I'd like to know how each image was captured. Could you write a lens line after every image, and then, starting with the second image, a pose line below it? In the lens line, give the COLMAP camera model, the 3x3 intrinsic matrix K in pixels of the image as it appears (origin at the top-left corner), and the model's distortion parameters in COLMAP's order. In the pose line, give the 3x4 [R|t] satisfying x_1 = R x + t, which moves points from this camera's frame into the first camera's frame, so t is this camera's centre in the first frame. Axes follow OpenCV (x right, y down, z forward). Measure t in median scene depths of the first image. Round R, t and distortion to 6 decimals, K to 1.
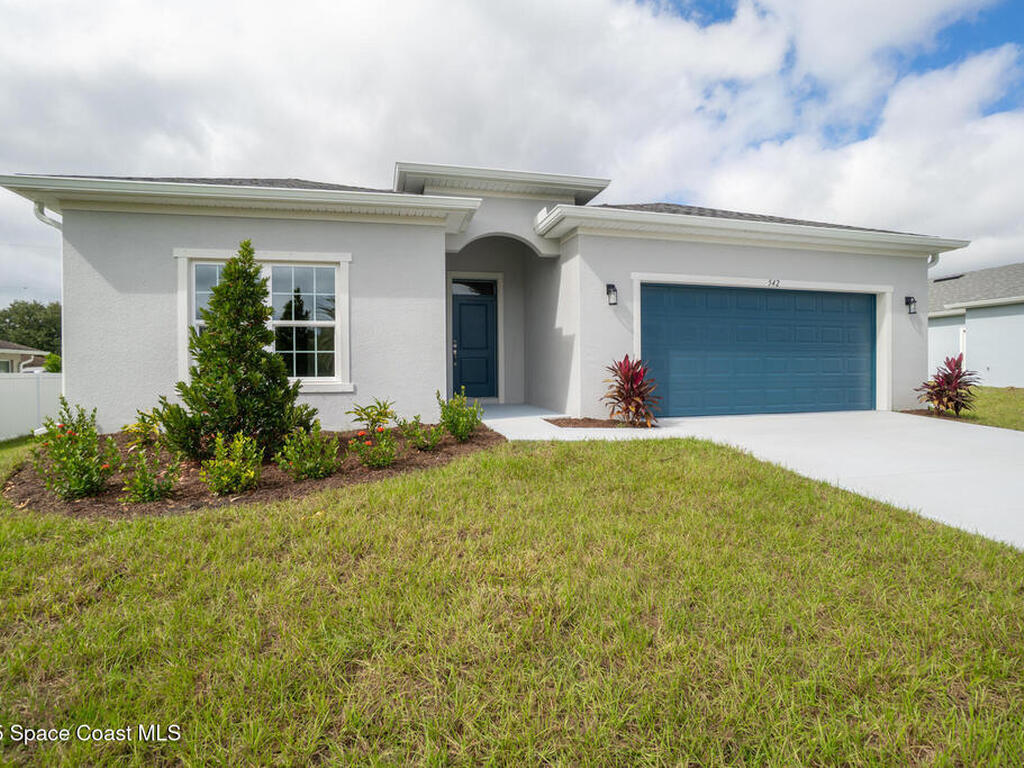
lens RADIAL K [[497.6, 0, 496.6], [0, 497.6, 380.5], [0, 0, 1]] dist [-0.032845, 0.000124]
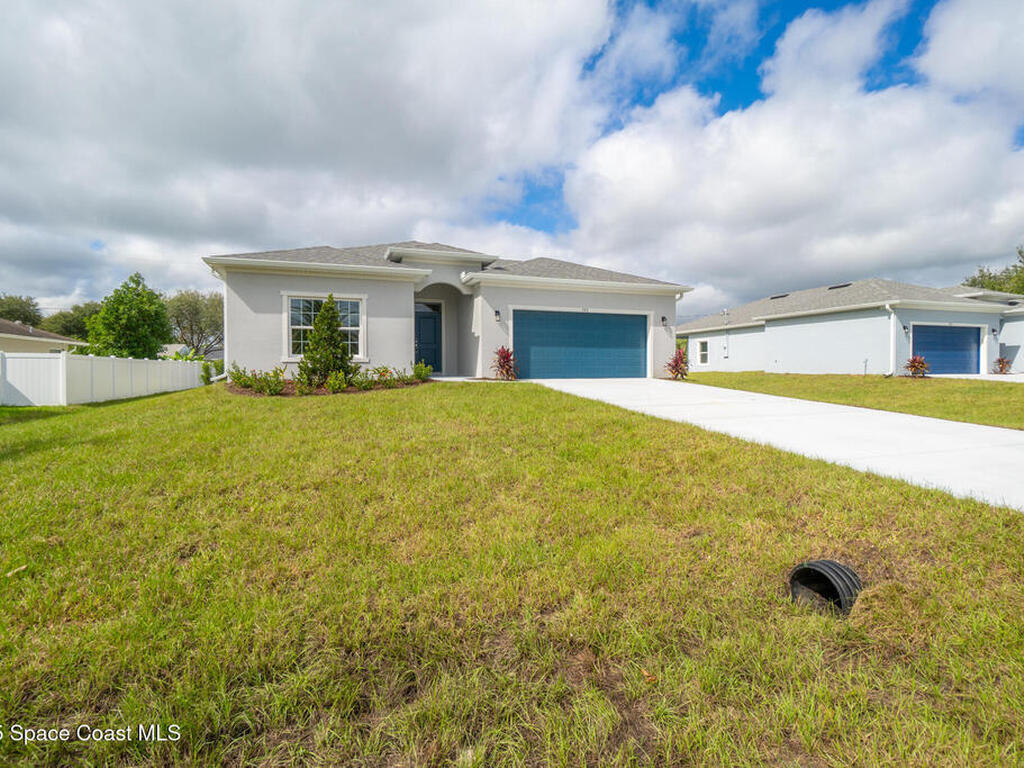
lens RADIAL K [[489.8, 0, 505.2], [0, 489.8, 366.2], [0, 0, 1]] dist [0.000874, 0.000289]
pose [[0.994578, 0.006062, 0.103812, 0.057344], [-0.003029, 0.999565, -0.029348, 0.086252], [-0.103945, 0.028874, 0.994164, -0.944368]]
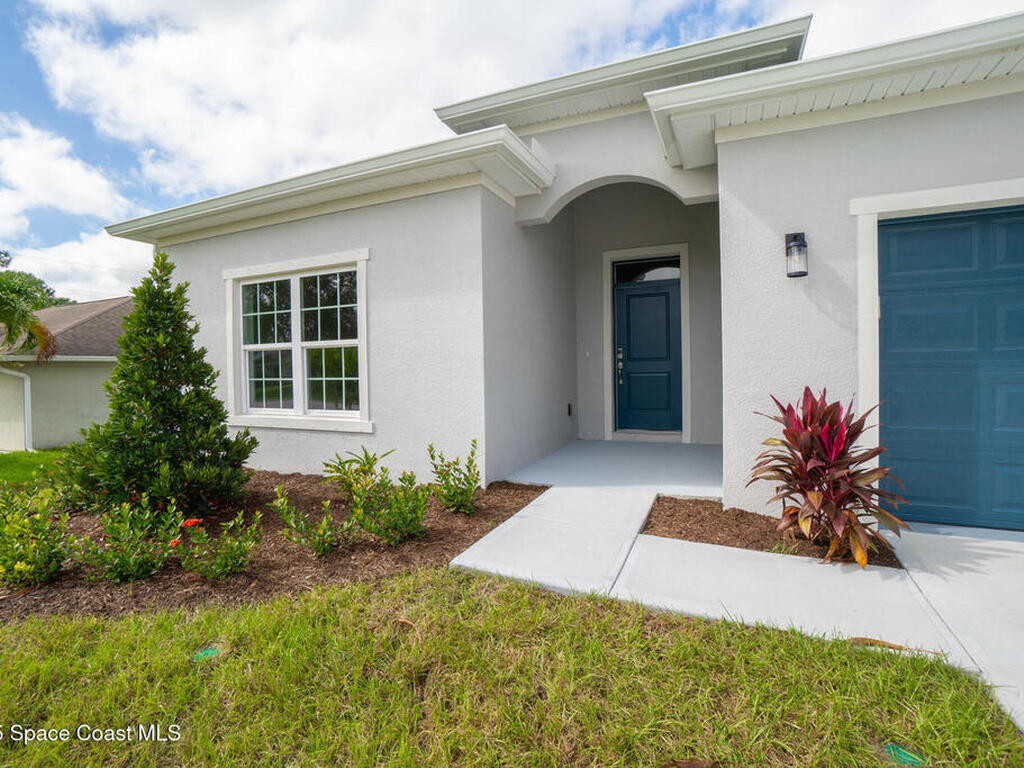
lens RADIAL K [[497.8, 0, 512.0], [0, 497.8, 384.0], [0, 0, 1]] dist [-0.033780, 0.000200]
pose [[0.804331, 0.015445, -0.593981, 0.288183], [-0.004169, 0.999784, 0.020351, -0.058938], [0.594167, -0.013892, 0.804222, 0.459224]]
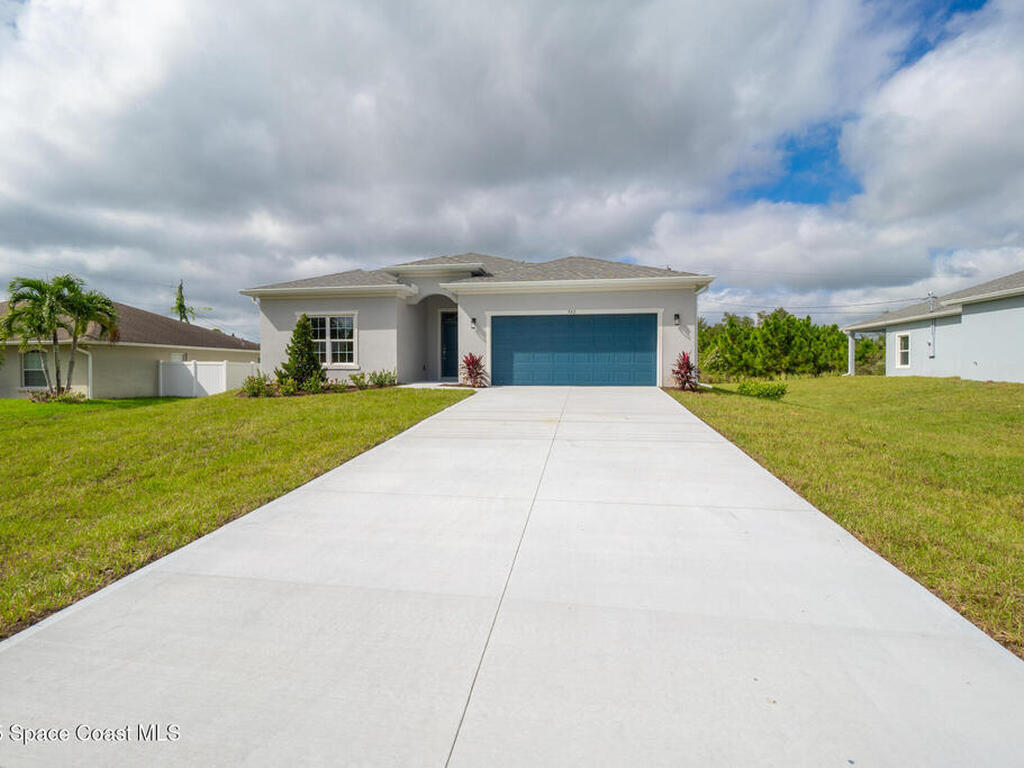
lens RADIAL K [[491.3, 0, 512.0], [0, 491.3, 384.0], [0, 0, 1]] dist [0.002753, 0.000792]
pose [[0.926195, 0.019559, -0.376537, 1.120609], [-0.015095, 0.999776, 0.014802, 0.042860], [0.376742, -0.008026, 0.926283, -0.791125]]
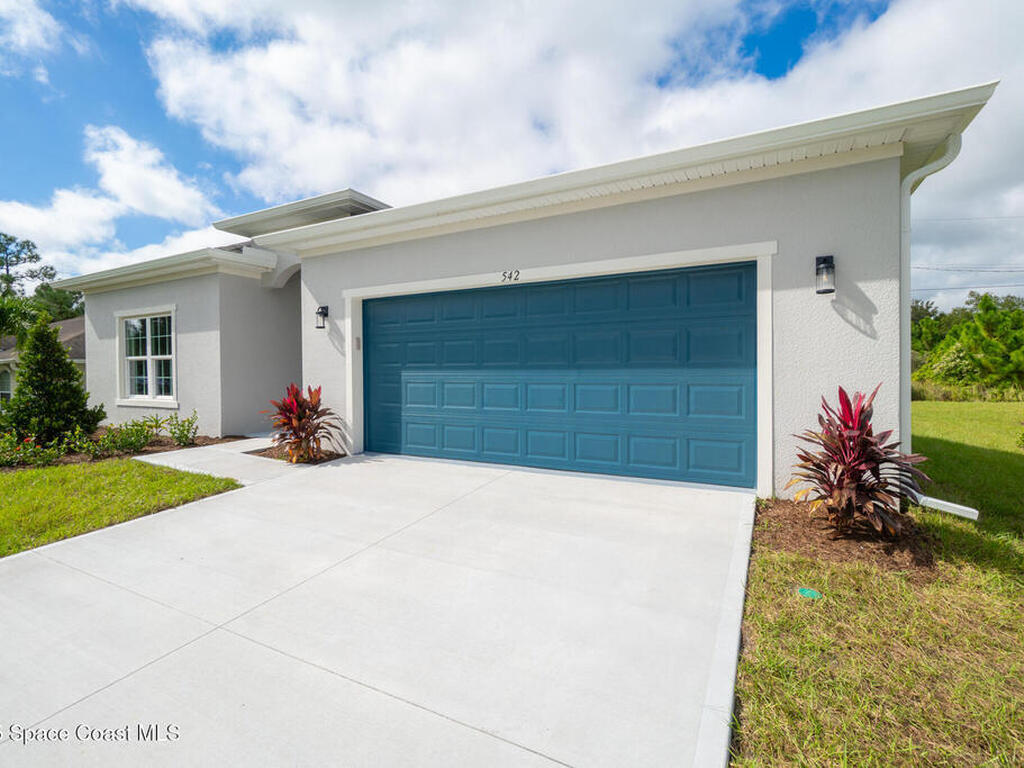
lens RADIAL K [[491.3, 0, 512.0], [0, 491.3, 384.0], [0, 0, 1]] dist [0.002753, 0.000792]
pose [[0.750702, 0.020627, -0.660319, 1.094530], [-0.011614, 0.999770, 0.018028, -0.066812], [0.660539, -0.005865, 0.750768, 0.531745]]
